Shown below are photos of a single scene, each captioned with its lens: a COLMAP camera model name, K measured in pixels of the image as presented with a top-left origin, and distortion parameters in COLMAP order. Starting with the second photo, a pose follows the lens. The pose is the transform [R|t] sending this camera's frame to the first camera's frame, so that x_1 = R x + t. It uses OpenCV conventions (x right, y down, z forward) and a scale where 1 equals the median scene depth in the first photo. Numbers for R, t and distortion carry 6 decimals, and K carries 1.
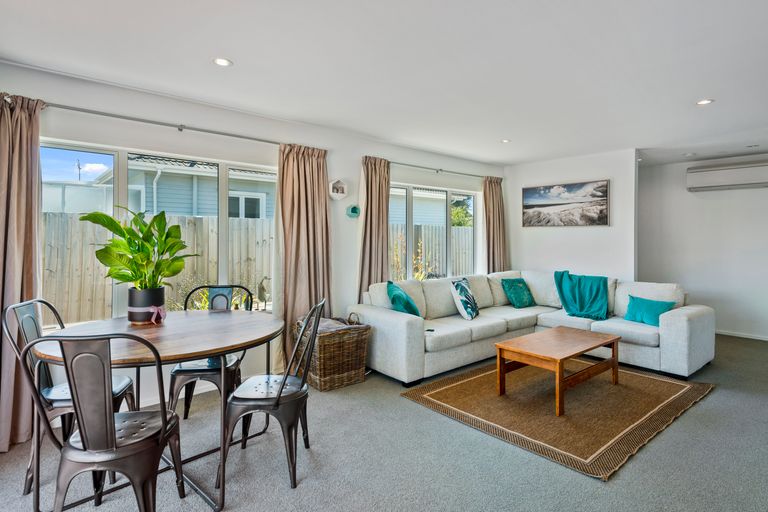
lens RADIAL K [[418.2, 0, 383.6], [0, 418.2, 237.1], [0, 0, 1]] dist [-0.000291, 0.000158]
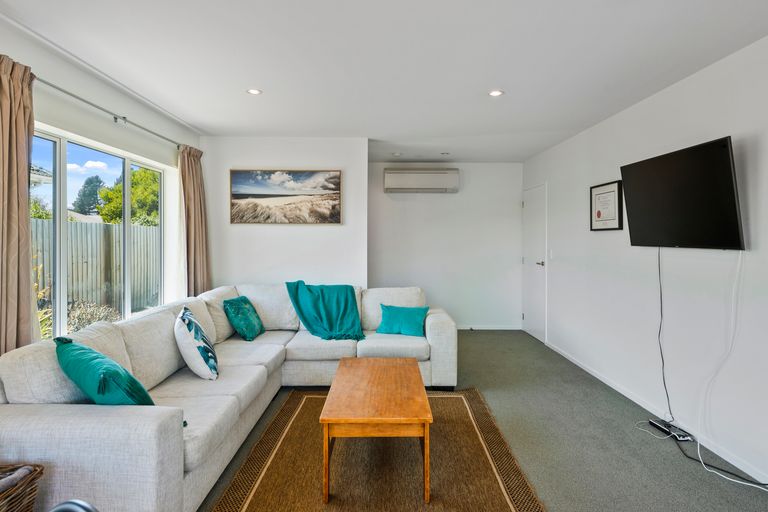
lens RADIAL K [[449.3, 0, 386.0], [0, 449.3, 239.1], [0, 0, 1]] dist [0.051945, -0.043246]
pose [[0.636512, -0.005769, 0.771246, -0.110720], [0.002404, 0.999982, 0.005496, -0.001853], [-0.771263, -0.001644, 0.636514, 0.338313]]
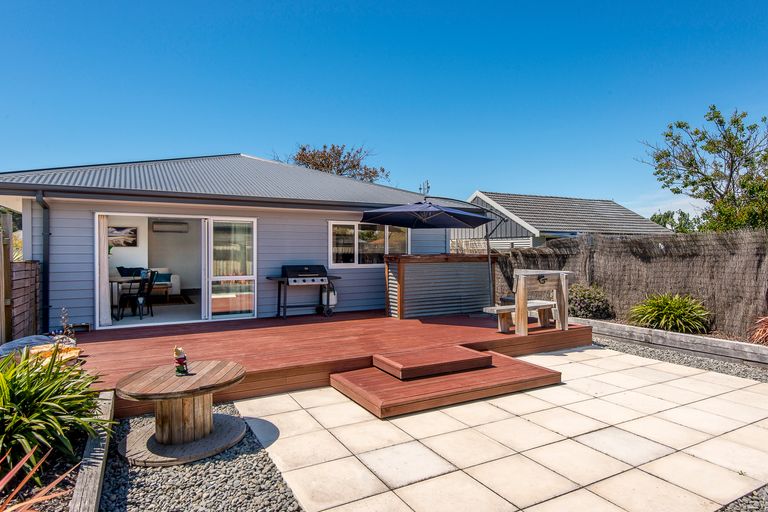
lens RADIAL K [[452.2, 0, 384.0], [0, 452.2, 256.0], [0, 0, 1]] dist [0.051882, 0.000104]
pose [[0.201624, -0.022391, 0.979207, -1.715497], [-0.000353, 0.999737, 0.022933, -0.033340], [-0.979463, -0.004970, 0.201563, -0.895574]]
